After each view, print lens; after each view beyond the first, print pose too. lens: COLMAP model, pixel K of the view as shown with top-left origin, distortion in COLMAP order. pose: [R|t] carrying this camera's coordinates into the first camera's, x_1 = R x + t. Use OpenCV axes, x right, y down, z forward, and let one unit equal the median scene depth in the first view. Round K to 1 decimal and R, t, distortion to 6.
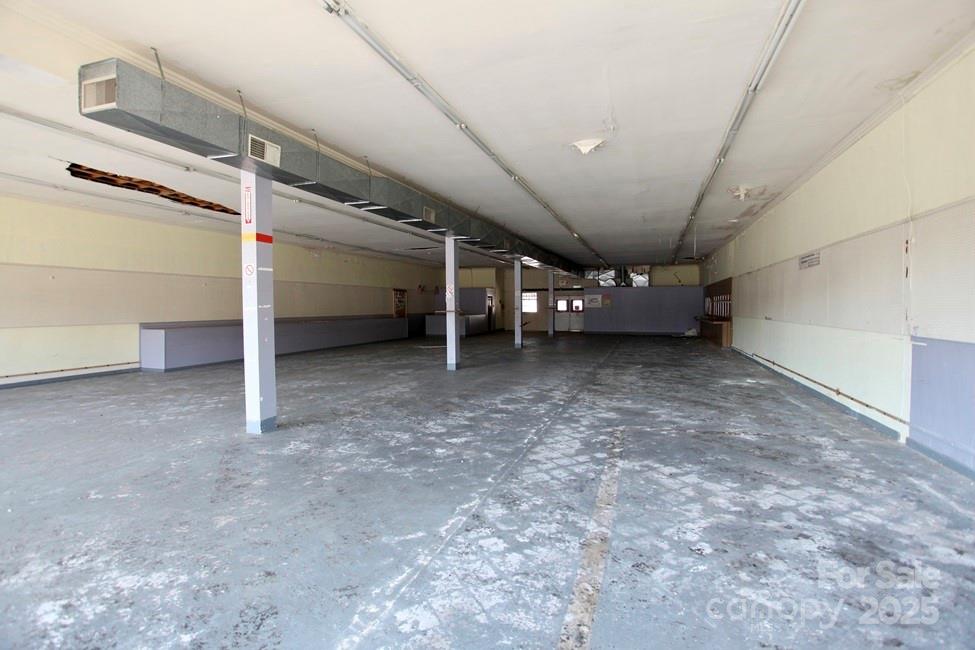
lens RADIAL K [[473.4, 0, 485.5], [0, 473.4, 320.1], [0, 0, 1]] dist [-0.079565, 0.039716]
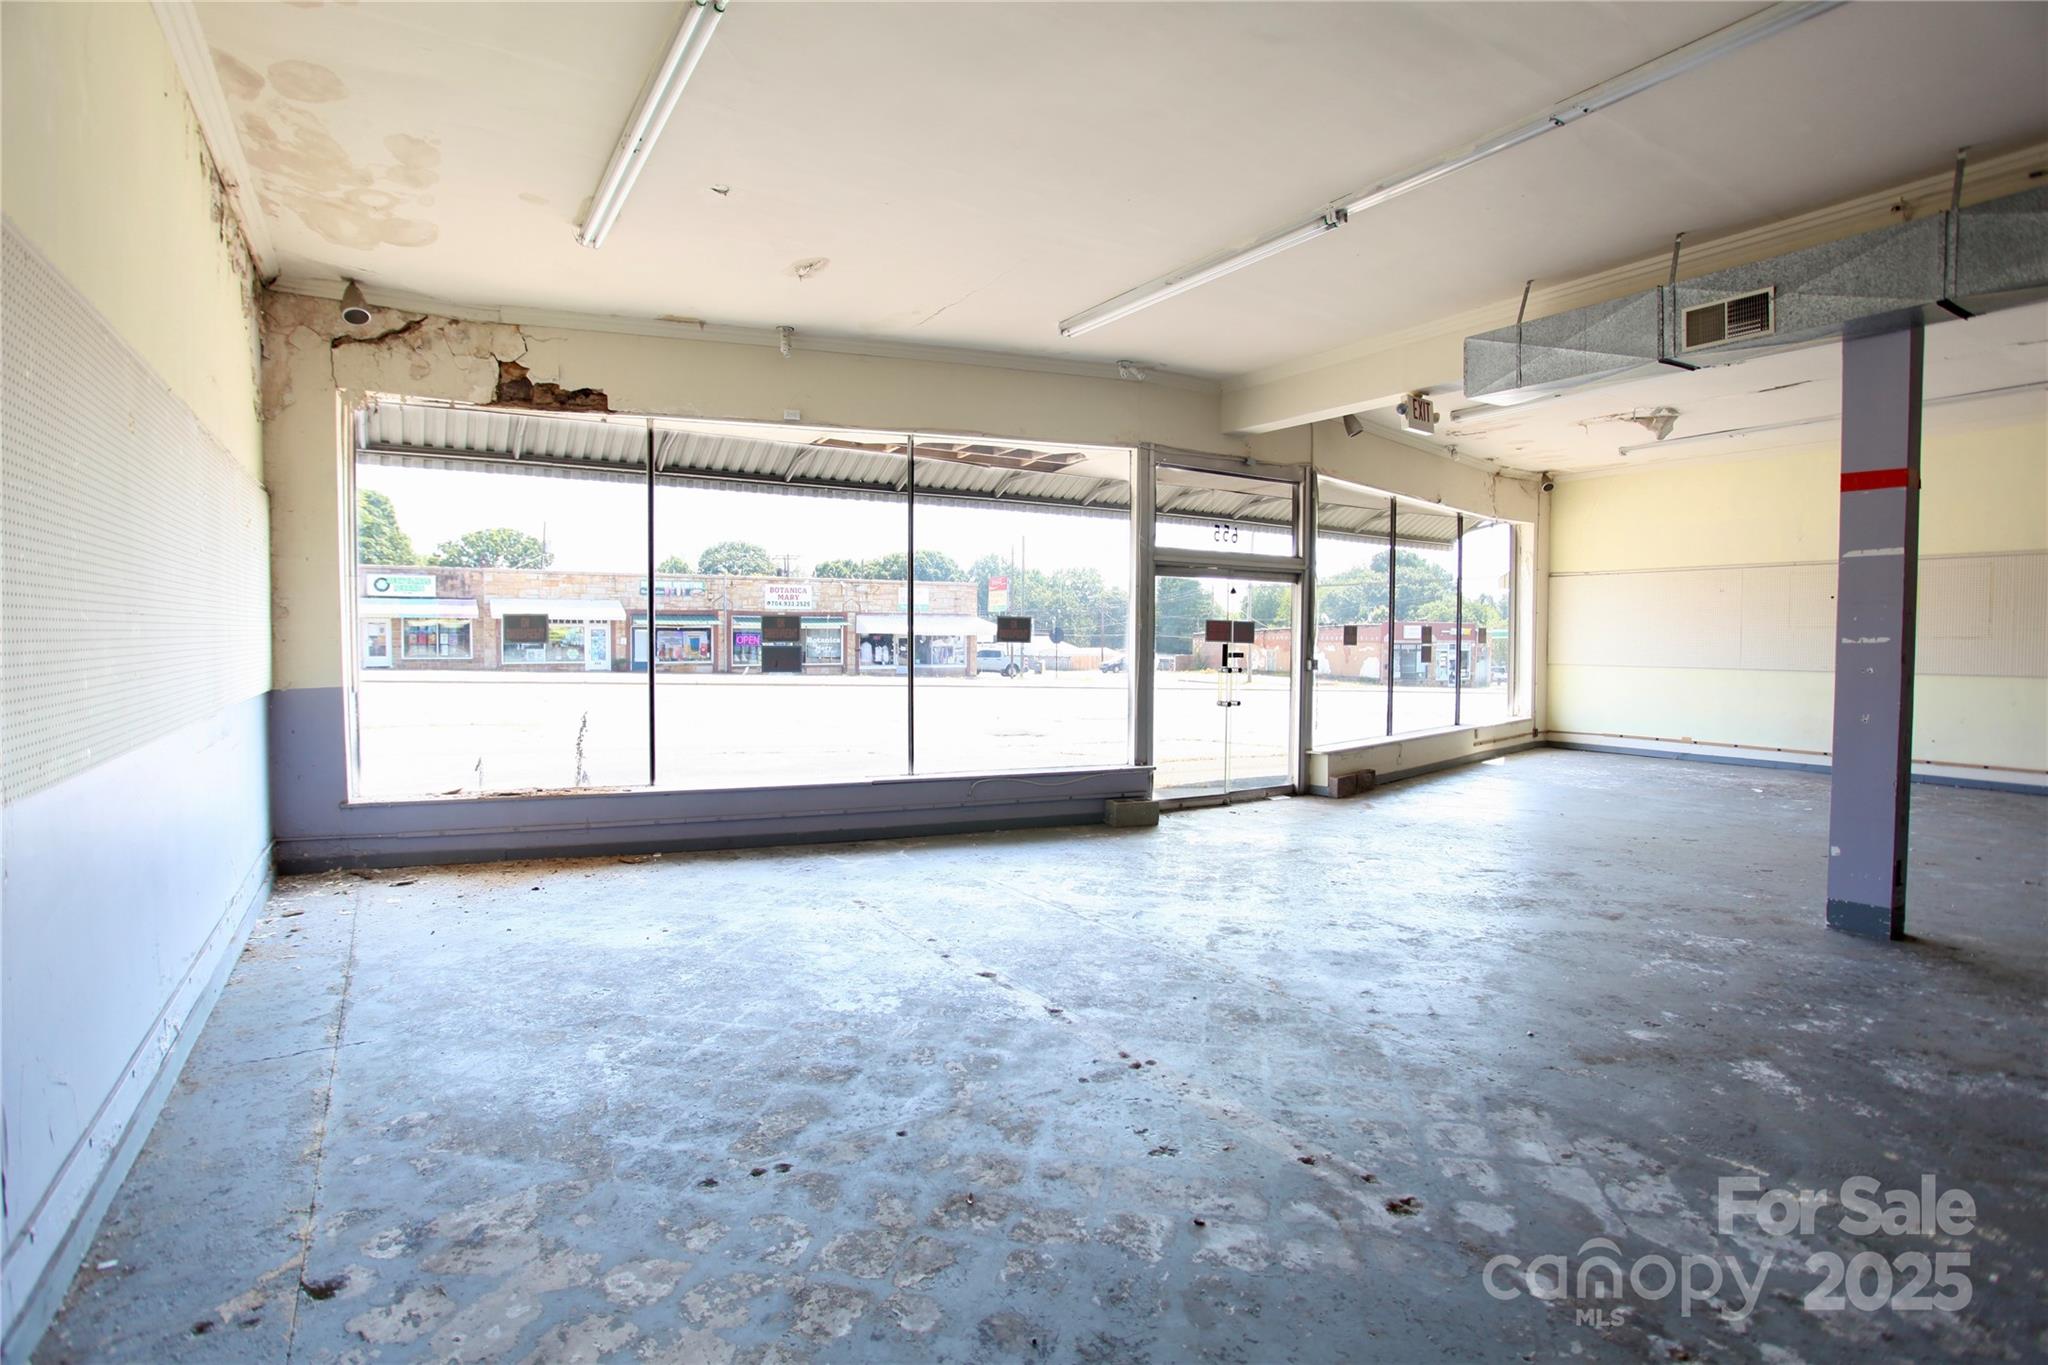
lens RADIAL K [[994.3, 0, 1019.8], [0, 994.3, 672.1], [0, 0, 1]] dist [-0.079565, 0.039716]
pose [[-0.632389, 0.032319, -0.773976, 0.621465], [-0.022666, 0.997930, 0.060190, -0.031778], [0.774319, 0.055607, -0.630347, 0.852204]]
